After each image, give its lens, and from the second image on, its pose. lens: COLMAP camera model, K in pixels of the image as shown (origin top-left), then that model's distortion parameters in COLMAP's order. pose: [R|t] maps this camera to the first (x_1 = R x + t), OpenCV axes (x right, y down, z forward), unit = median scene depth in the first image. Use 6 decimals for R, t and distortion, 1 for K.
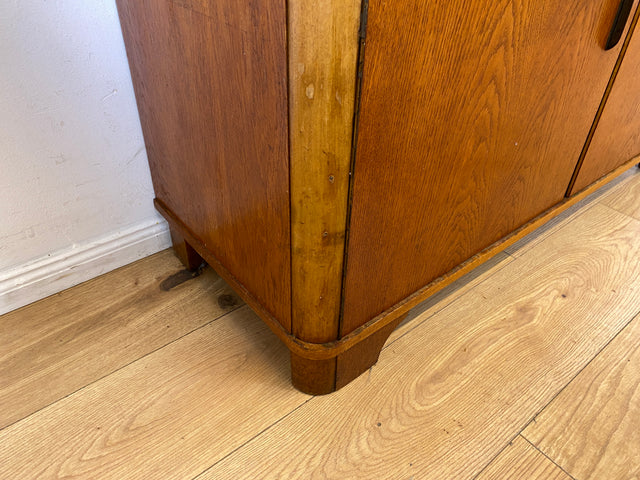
lens RADIAL K [[488.9, 0, 323.3], [0, 488.9, 234.2], [0, 0, 1]] dist [0.032179, -0.037774]
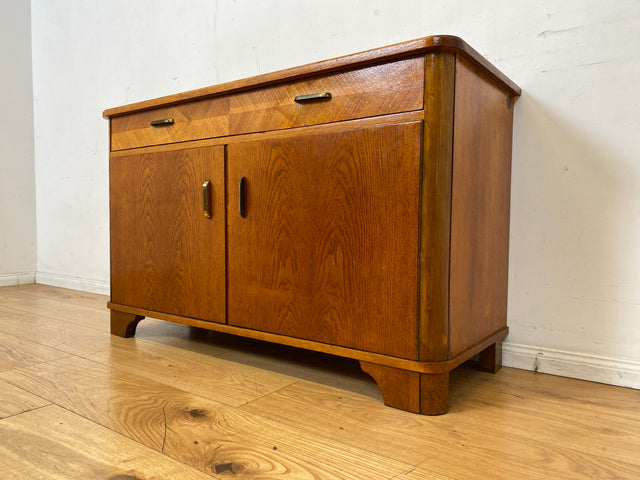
lens RADIAL K [[488.9, 0, 324.7], [0, 488.9, 247.5], [0, 0, 1]] dist [0.032179, -0.037774]
pose [[0.256694, 0.030141, -0.966023, 2.458293], [-0.581550, 0.803142, -0.129472, -0.294413], [0.771951, 0.595025, 0.223690, 0.970186]]
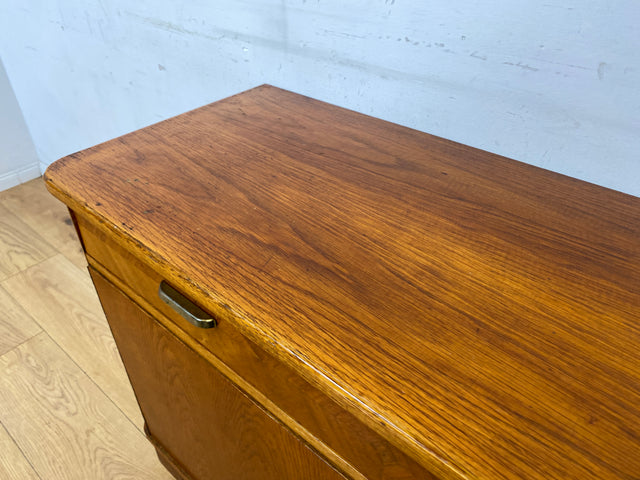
lens RADIAL K [[488.9, 0, 314.4], [0, 488.9, 239.6], [0, 0, 1]] dist [0.032179, -0.037774]
pose [[0.165839, 0.565103, -0.808181, 0.966025], [-0.575056, 0.721183, 0.386270, -1.080455], [0.801129, 0.400691, 0.444566, 0.373723]]
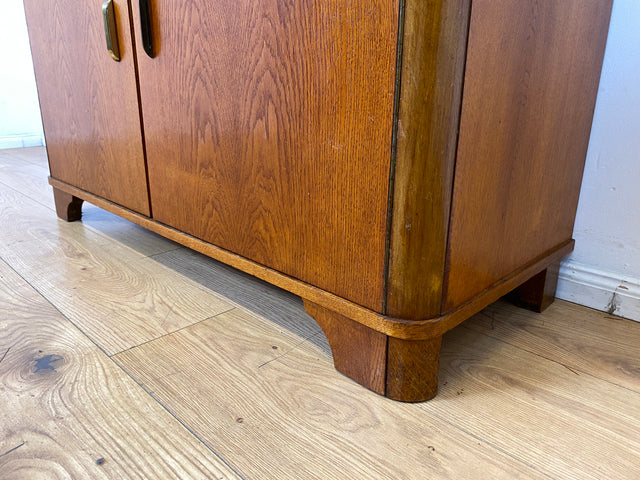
lens RADIAL K [[488.9, 0, 313.0], [0, 488.9, 235.1], [0, 0, 1]] dist [0.032179, -0.037774]
pose [[0.095033, 0.278958, -0.955589, 1.910356], [-0.600078, 0.781973, 0.168598, -0.528375], [0.794277, 0.557405, 0.241710, 1.315293]]
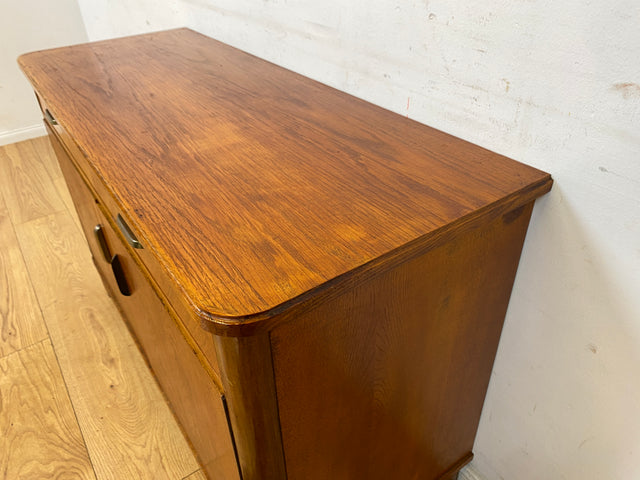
lens RADIAL K [[488.9, 0, 313.5], [0, 488.9, 235.7], [0, 0, 1]] dist [0.032179, -0.037774]
pose [[-0.083265, 0.546665, -0.833201, 1.721808], [-0.567414, 0.661326, 0.490601, -1.516546], [0.819212, 0.513620, 0.255120, 1.056495]]
